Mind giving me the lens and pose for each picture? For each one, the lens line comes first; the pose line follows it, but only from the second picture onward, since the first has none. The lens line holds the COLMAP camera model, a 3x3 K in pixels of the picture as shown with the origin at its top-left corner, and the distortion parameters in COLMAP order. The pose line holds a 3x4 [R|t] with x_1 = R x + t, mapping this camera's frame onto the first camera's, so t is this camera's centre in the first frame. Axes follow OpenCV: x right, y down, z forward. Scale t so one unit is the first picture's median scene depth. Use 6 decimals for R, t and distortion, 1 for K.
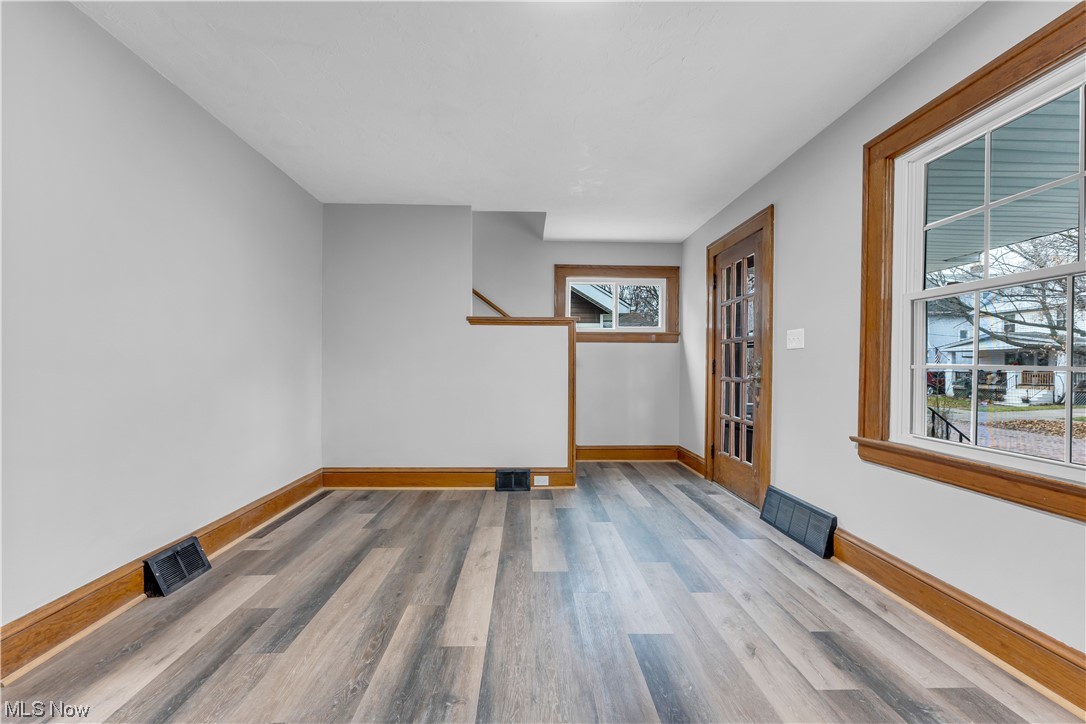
lens RADIAL K [[436.7, 0, 538.3], [0, 436.7, 368.9], [0, 0, 1]] dist [-0.001552, -0.000423]
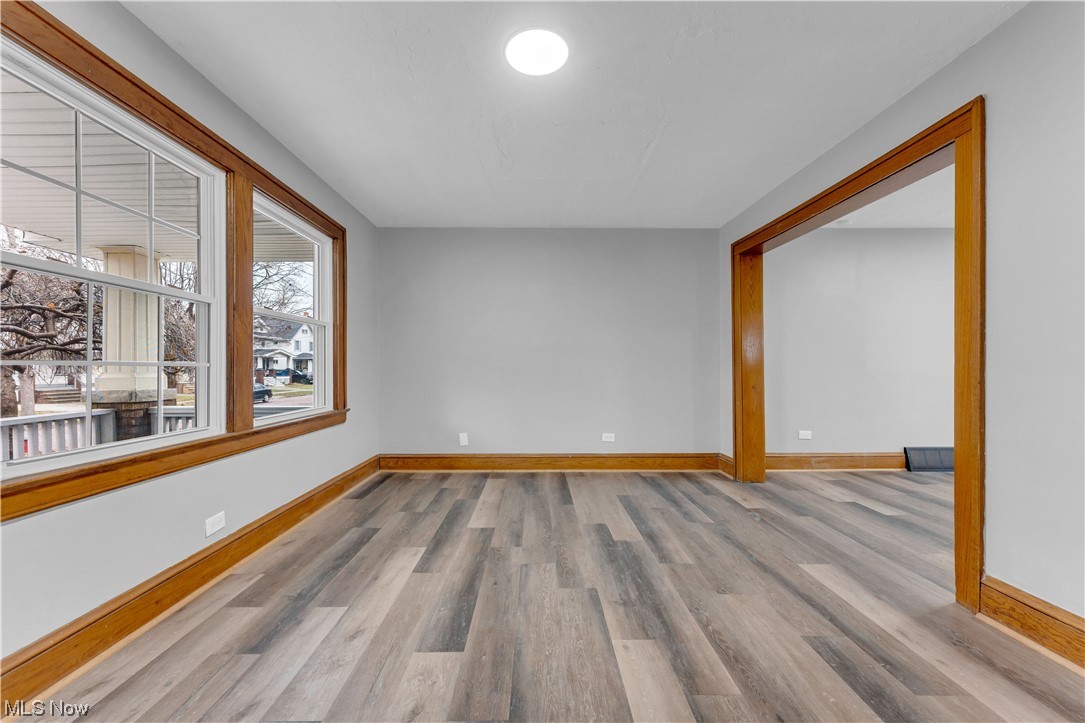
lens RADIAL K [[437.1, 0, 533.4], [0, 437.1, 368.2], [0, 0, 1]] dist [-0.000473, -0.000009]
pose [[-0.999436, -0.005640, 0.033101, 0.021646], [-0.005319, 0.999938, 0.009802, -0.004475], [-0.033154, 0.009620, -0.999404, 1.398105]]
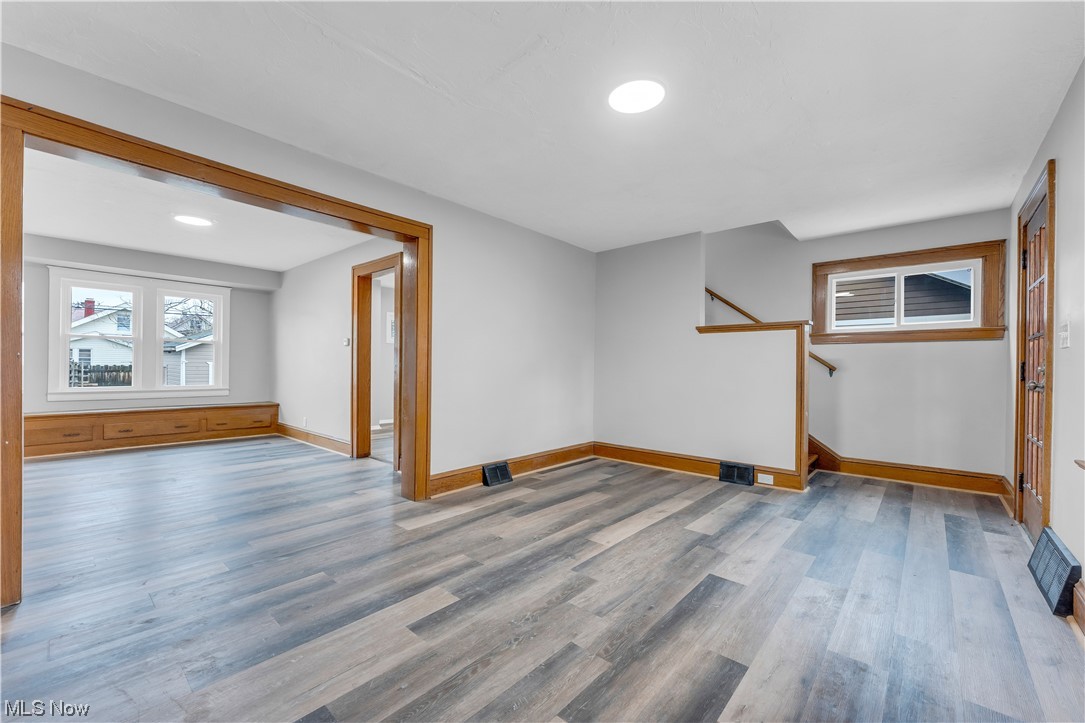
lens RADIAL K [[437.1, 0, 533.4], [0, 437.1, 368.2], [0, 0, 1]] dist [-0.000473, -0.000009]
pose [[0.721110, 0.002541, -0.692816, 0.531805], [-0.009296, 0.999939, -0.006008, 0.003642], [0.692759, 0.010773, 0.721089, -0.230028]]
